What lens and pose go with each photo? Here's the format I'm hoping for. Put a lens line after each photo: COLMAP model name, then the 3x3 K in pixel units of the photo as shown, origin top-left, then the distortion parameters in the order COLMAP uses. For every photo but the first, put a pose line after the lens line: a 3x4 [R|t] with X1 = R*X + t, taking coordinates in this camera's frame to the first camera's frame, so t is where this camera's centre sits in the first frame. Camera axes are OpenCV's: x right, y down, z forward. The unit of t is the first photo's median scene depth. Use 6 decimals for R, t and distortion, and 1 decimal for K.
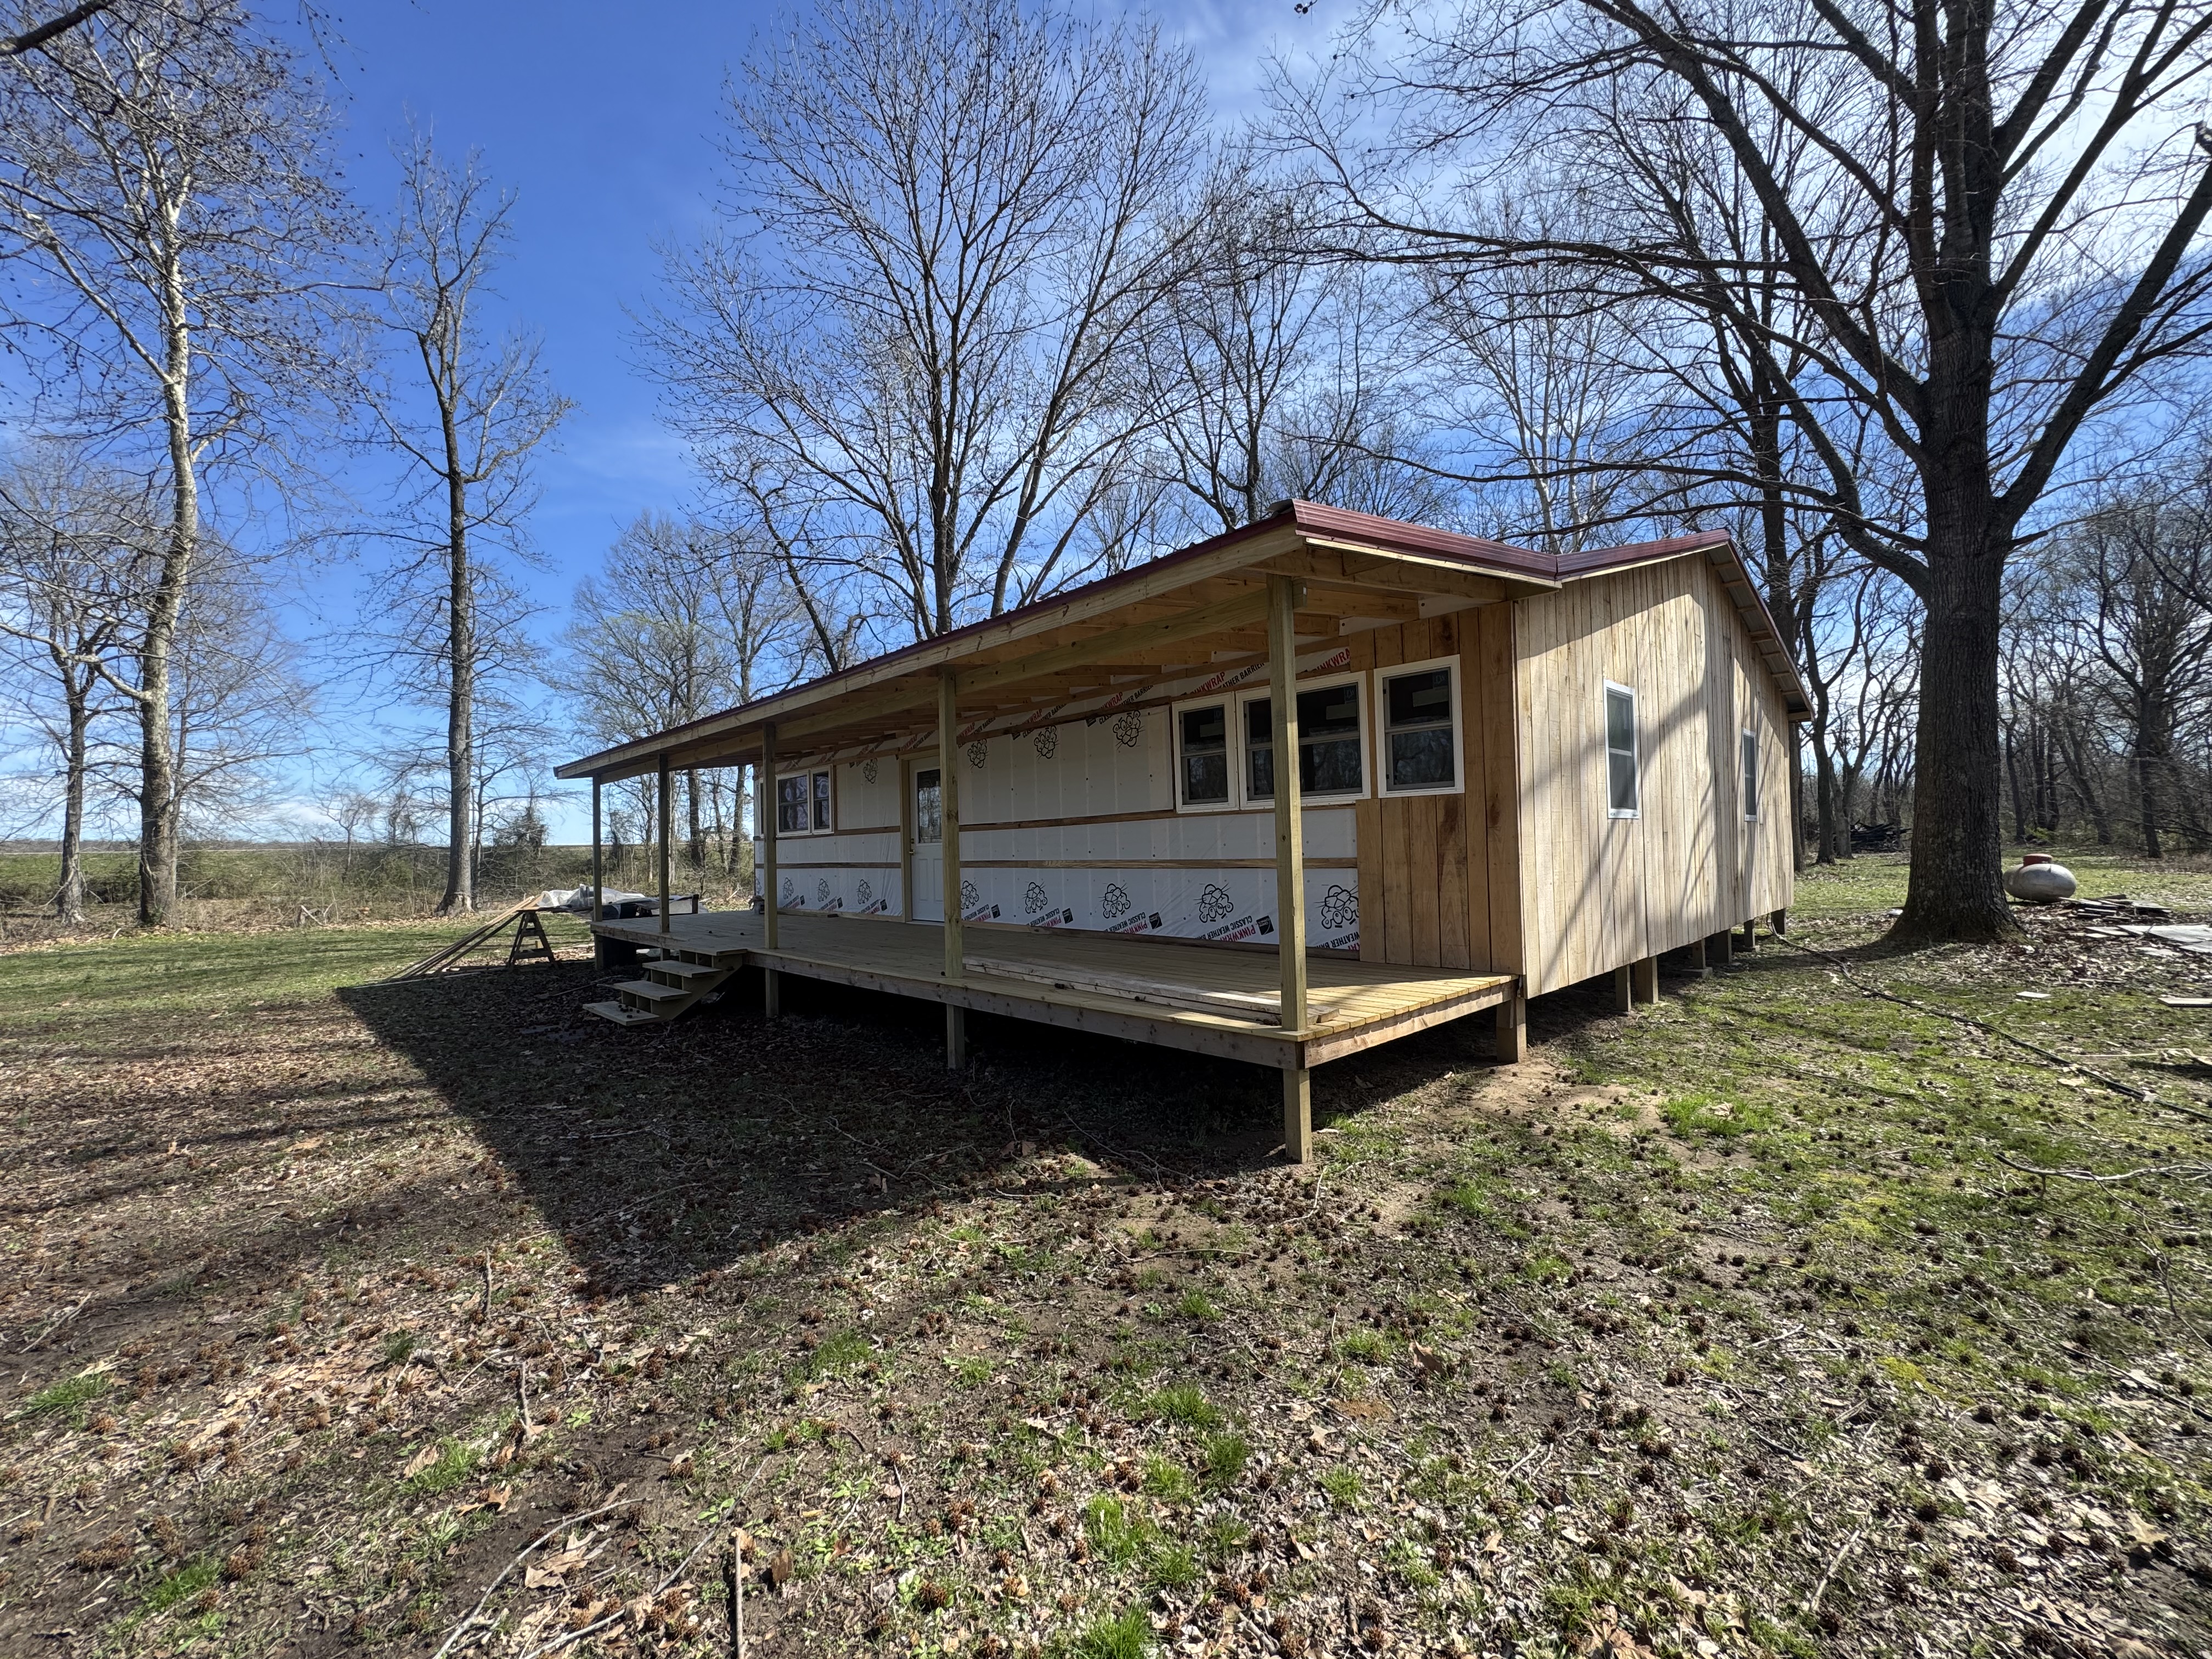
lens RADIAL K [[879.5, 0, 1102.6], [0, 879.5, 828.1], [0, 0, 1]] dist [-0.004345, 0.000837]
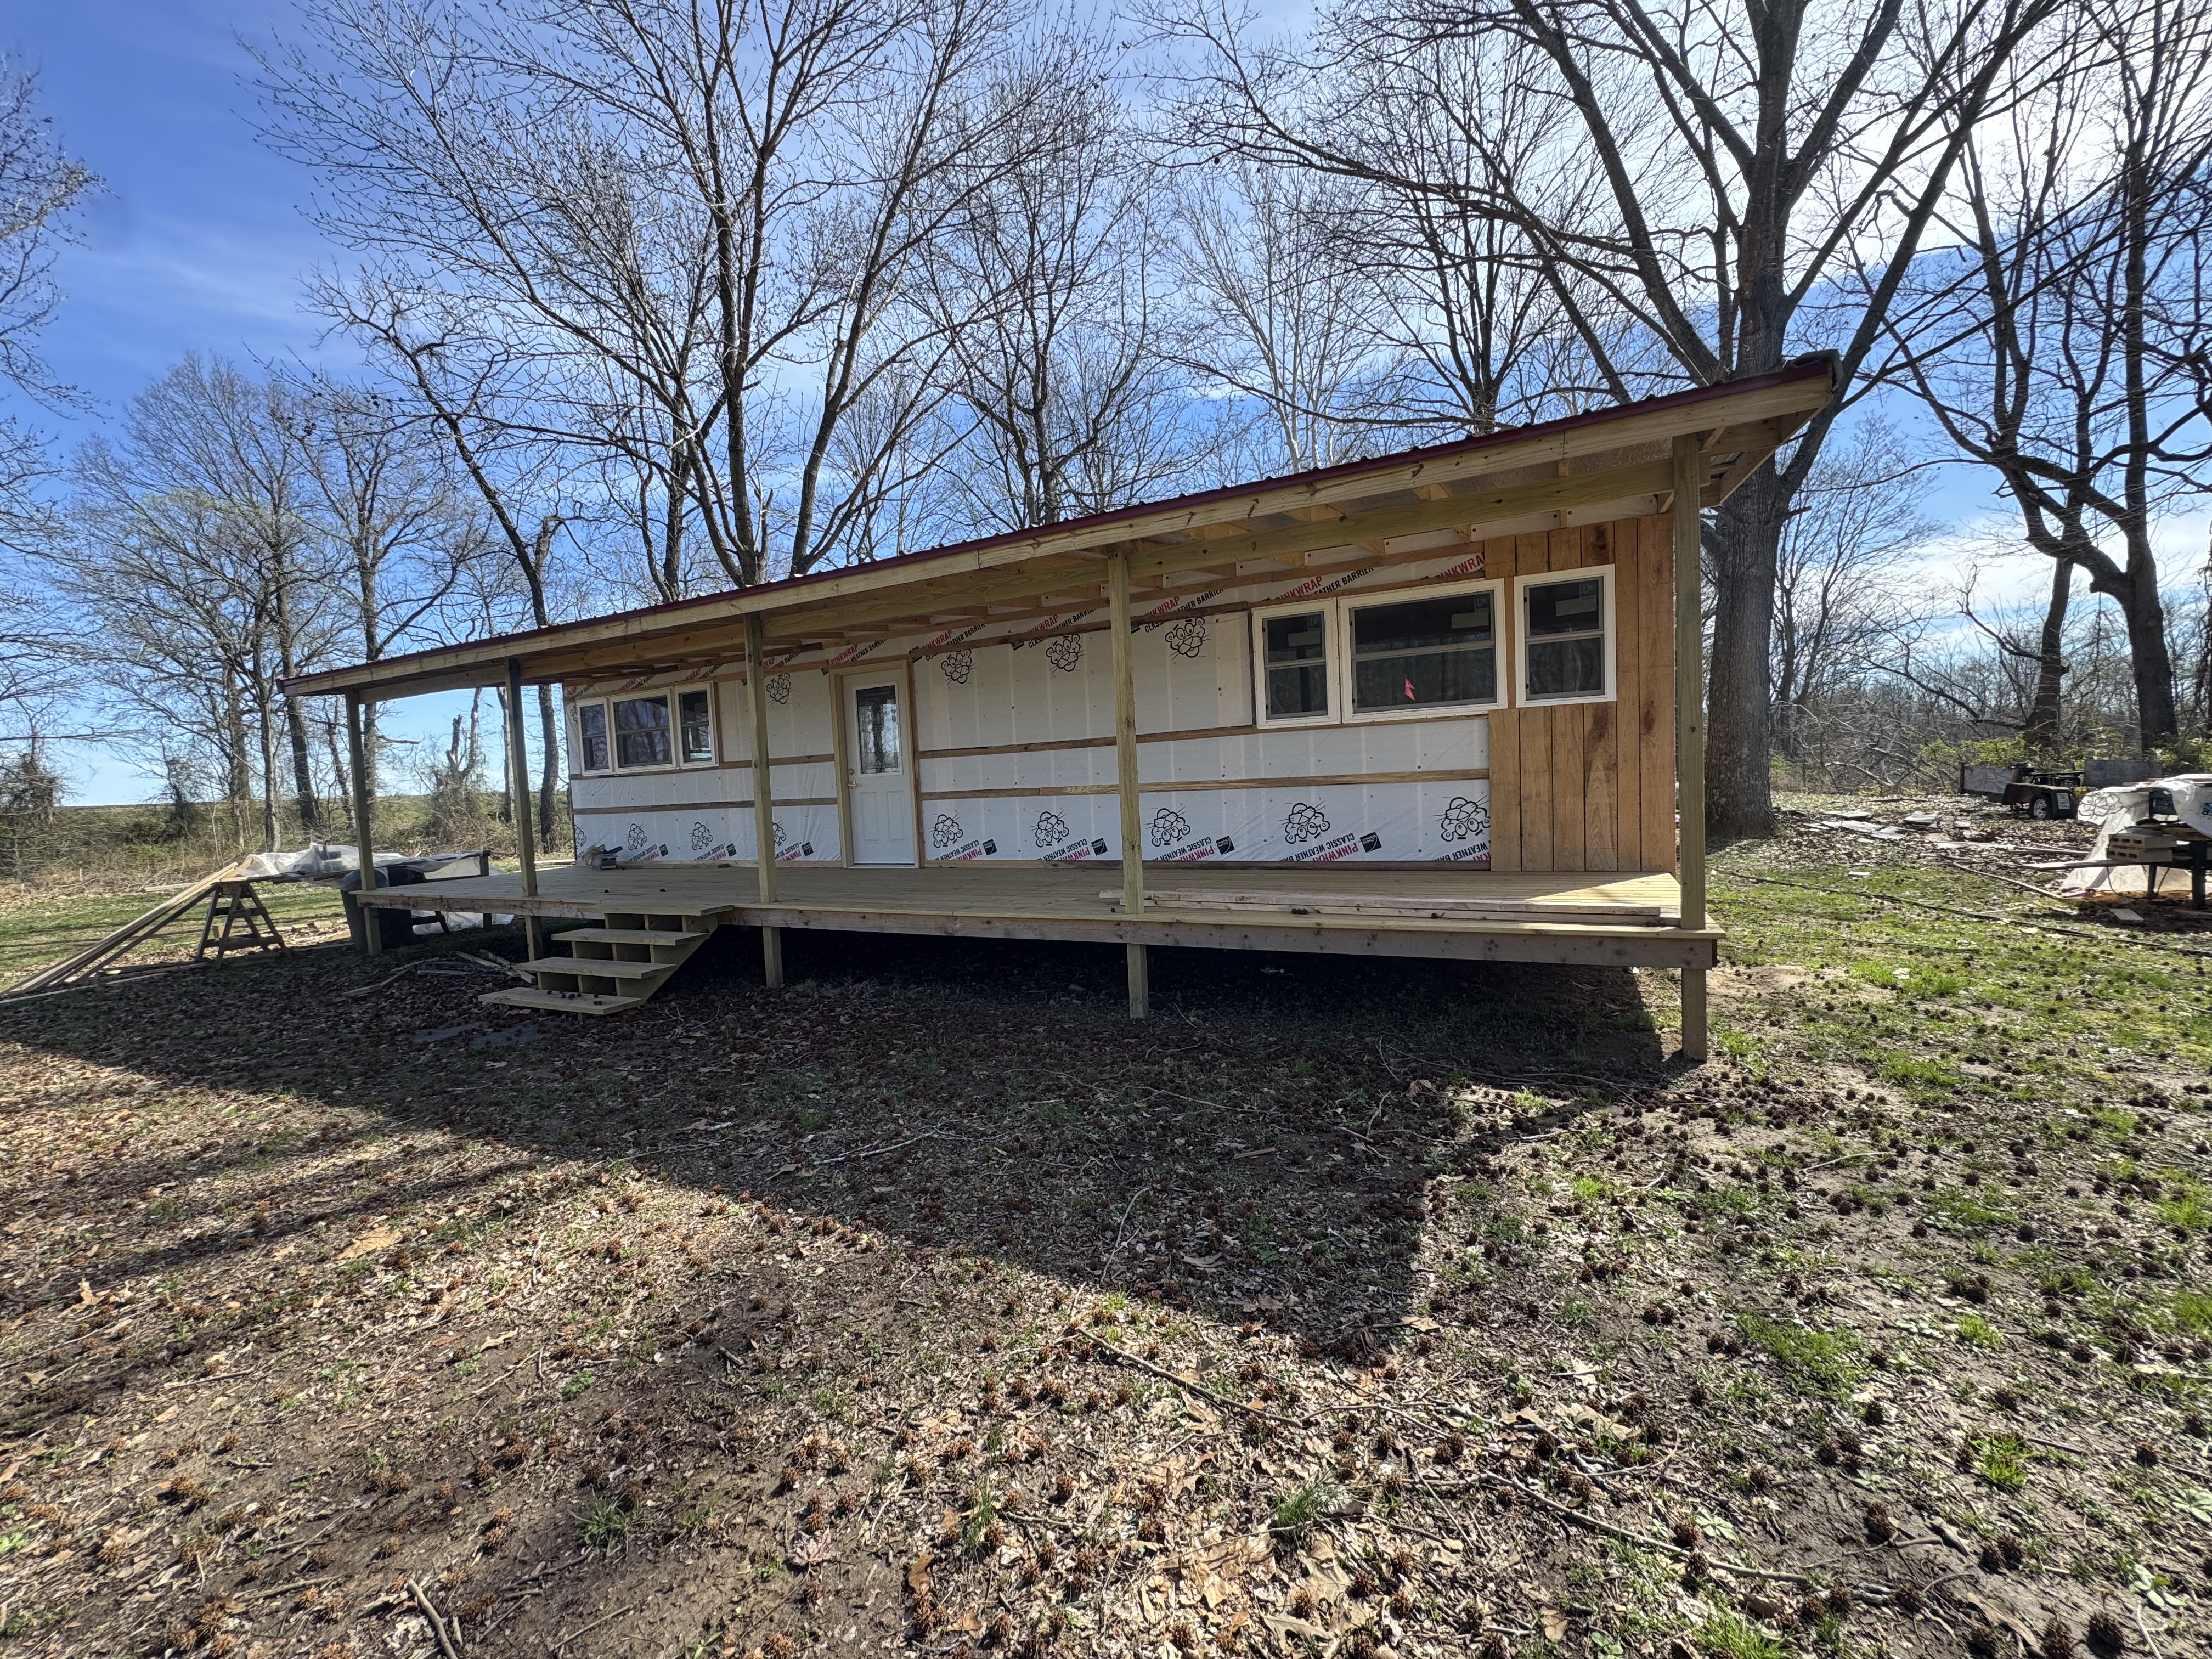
lens RADIAL K [[880.7, 0, 1104.3], [0, 880.7, 827.5], [0, 0, 1]] dist [-0.001990, 0.000418]
pose [[0.944026, -0.035718, 0.327932, -0.394868], [0.015243, 0.997782, 0.064797, 0.025521], [-0.329519, -0.056171, 0.942477, 0.171565]]
